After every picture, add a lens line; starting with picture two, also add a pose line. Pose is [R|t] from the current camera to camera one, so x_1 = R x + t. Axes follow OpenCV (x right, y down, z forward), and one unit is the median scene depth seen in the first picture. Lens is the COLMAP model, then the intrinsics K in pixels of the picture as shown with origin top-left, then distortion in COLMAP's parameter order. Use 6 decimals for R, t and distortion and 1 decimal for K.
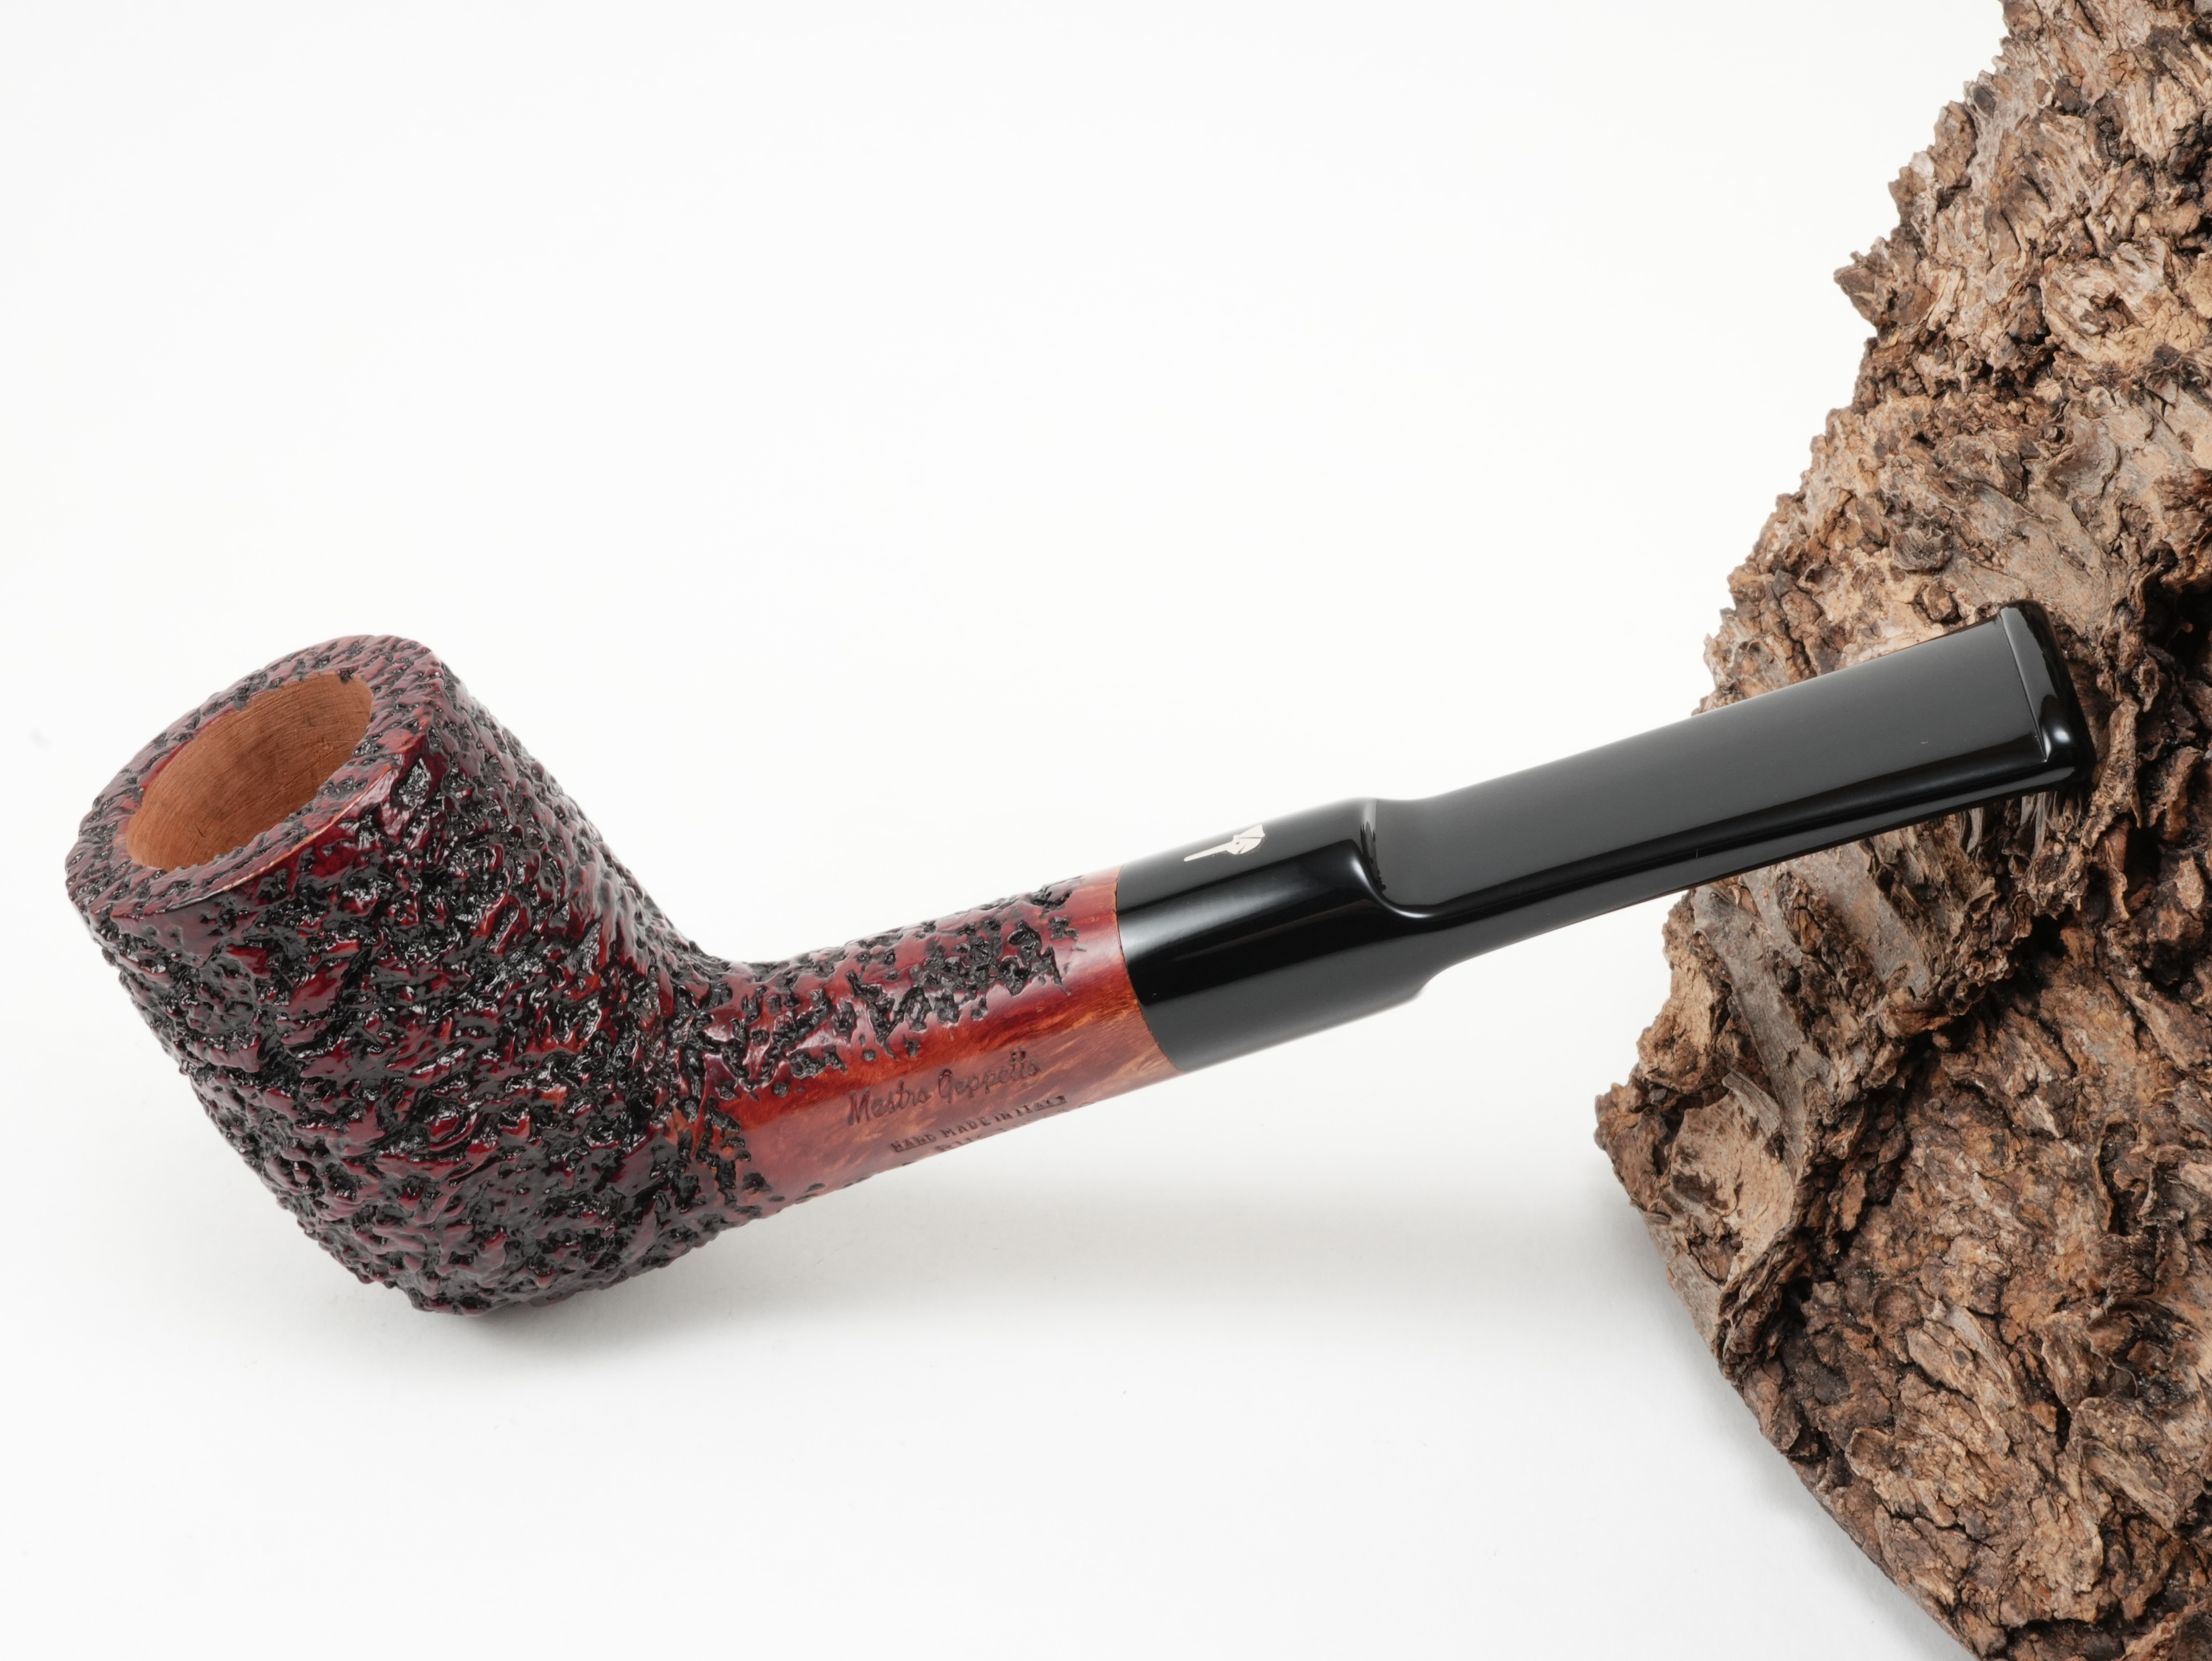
lens RADIAL K [[3118.5, 0, 1118.4], [0, 3118.5, 827.4], [0, 0, 1]] dist [-0.005172, 0.000000]
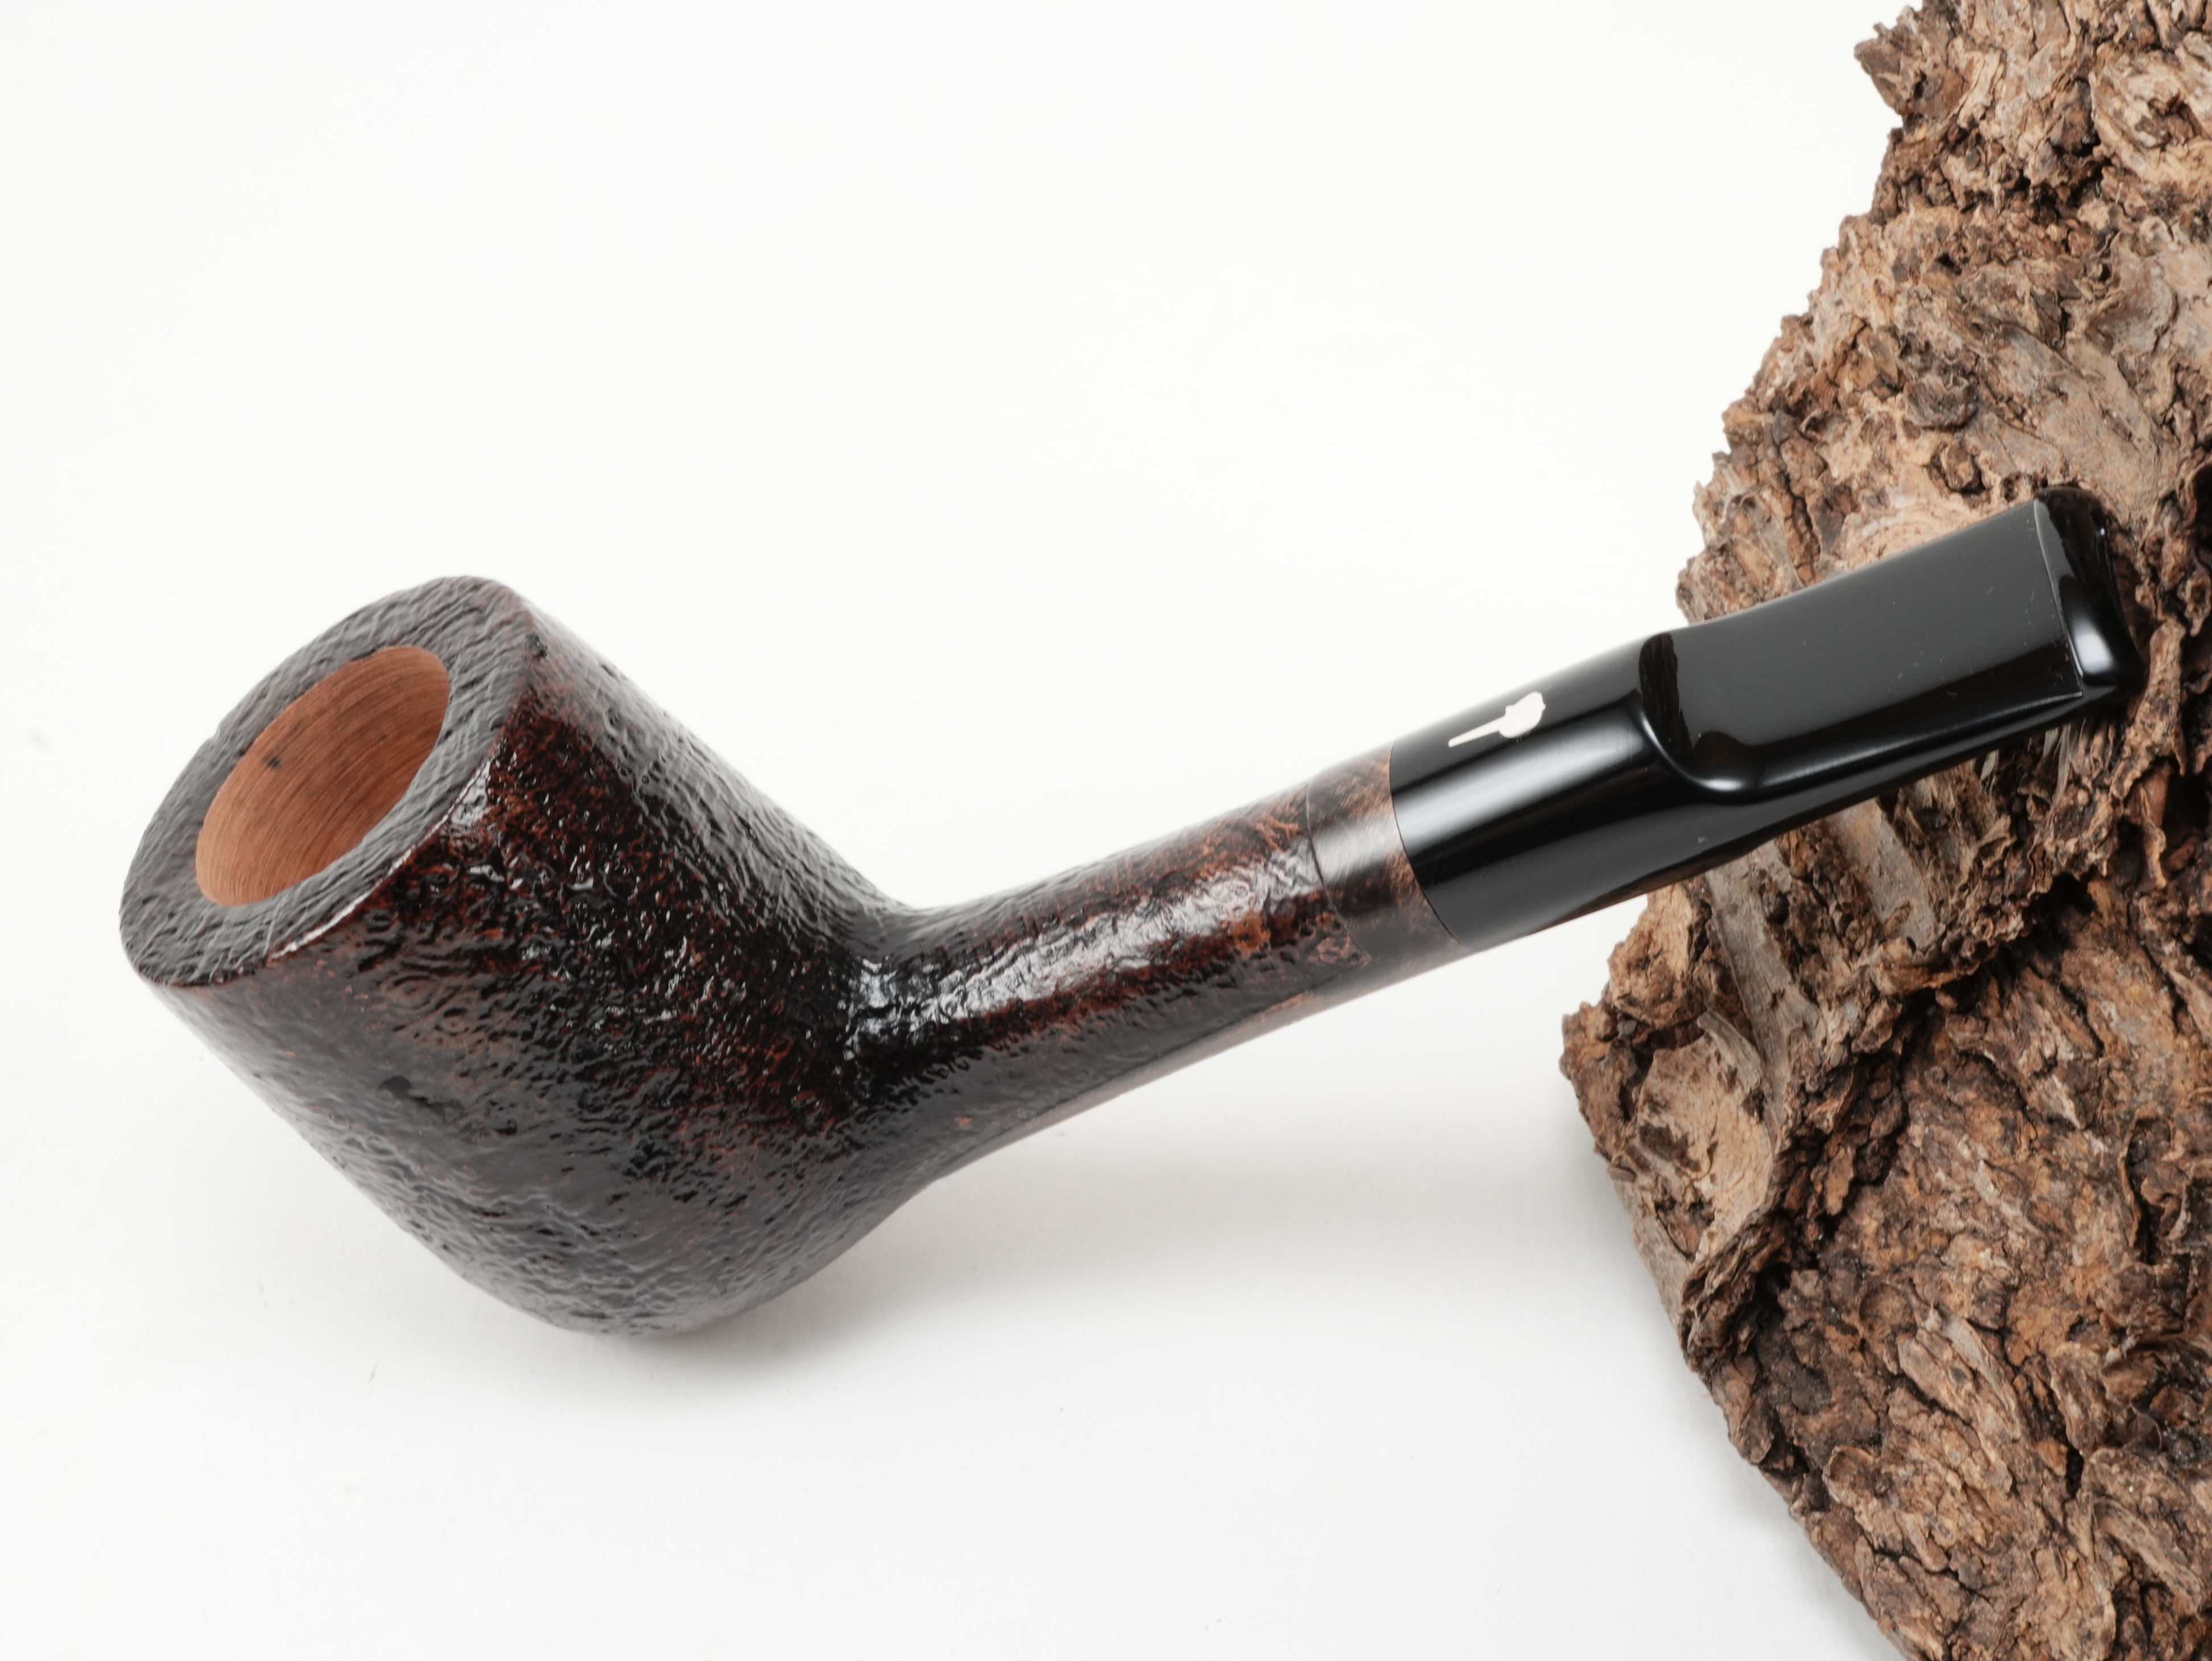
lens RADIAL K [[3118.5, 0, 1107.3], [0, 3118.5, 812.8], [0, 0, 1]] dist [-0.005172, 0.000000]
pose [[0.999034, -0.001074, -0.043932, 0.075006], [0.005558, 0.994763, 0.102053, -0.068314], [0.043592, -0.102199, 0.993808, 0.160592]]
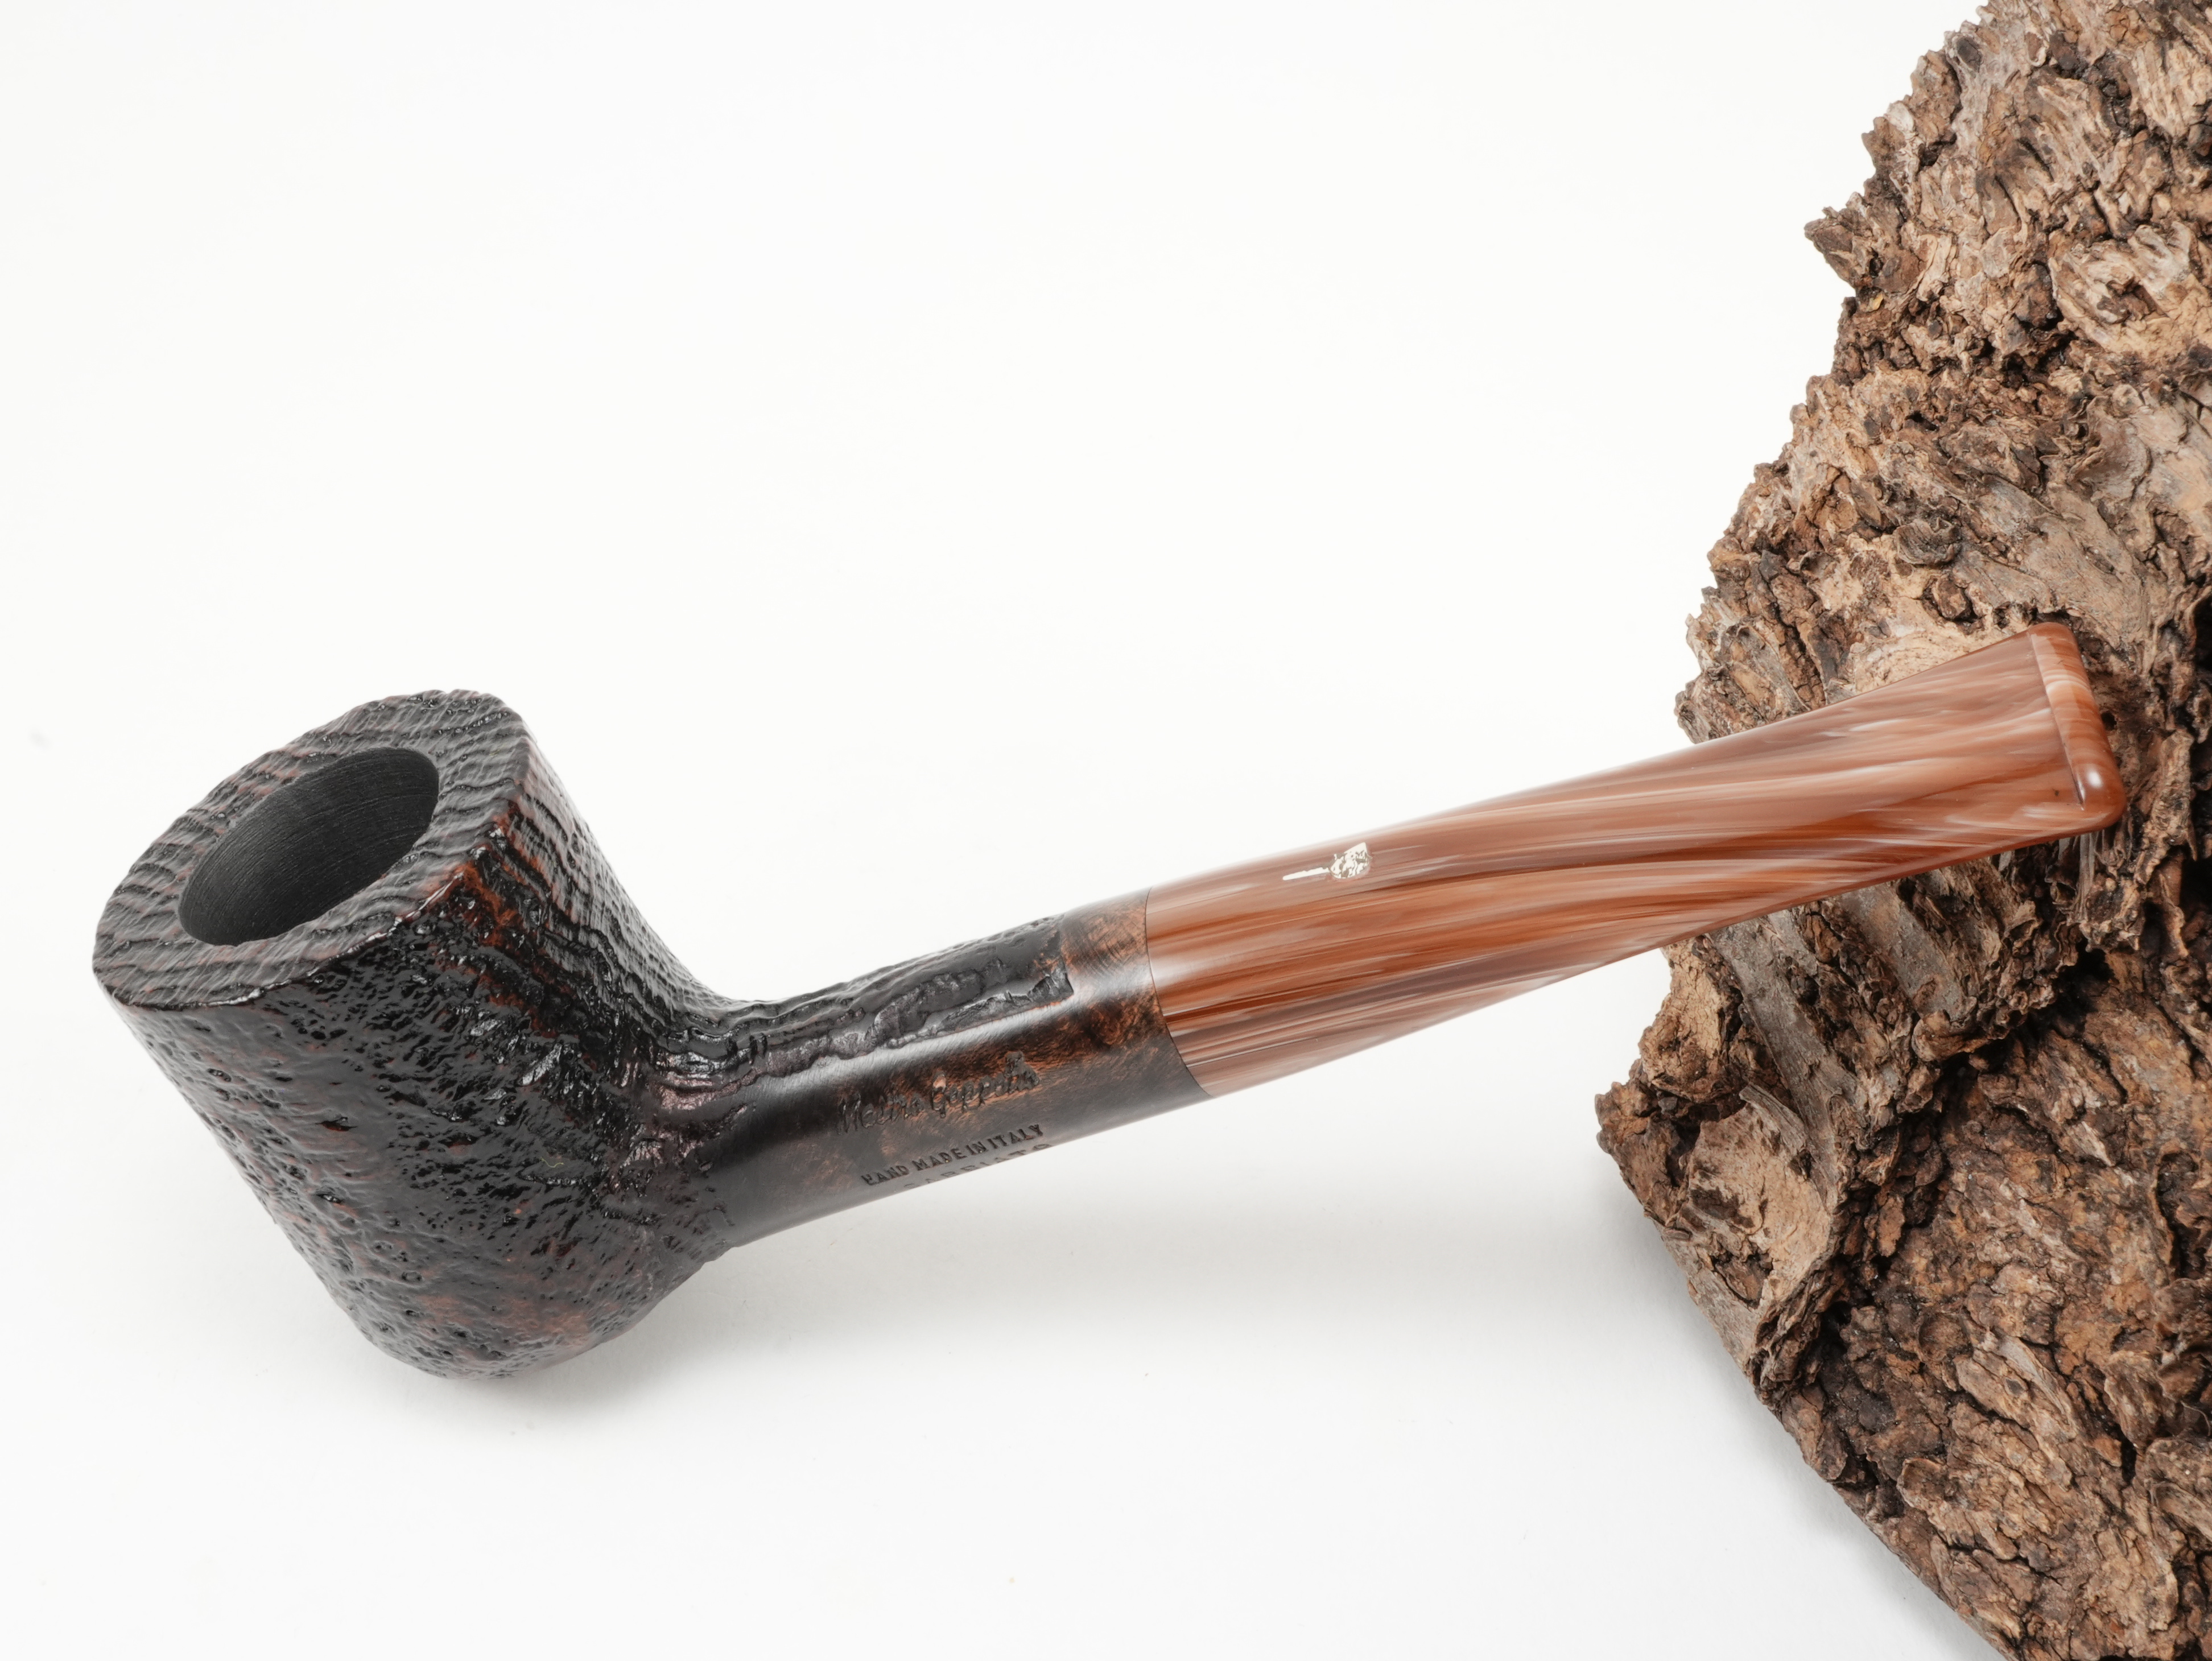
lens RADIAL K [[3118.5, 0, 1118.4], [0, 3118.5, 832.5], [0, 0, 1]] dist [-0.005172, 0.000000]
pose [[0.995789, -0.069181, 0.060150, -0.054301], [0.063677, 0.993990, 0.089040, -0.104879], [-0.065948, -0.084835, 0.994210, 0.063090]]
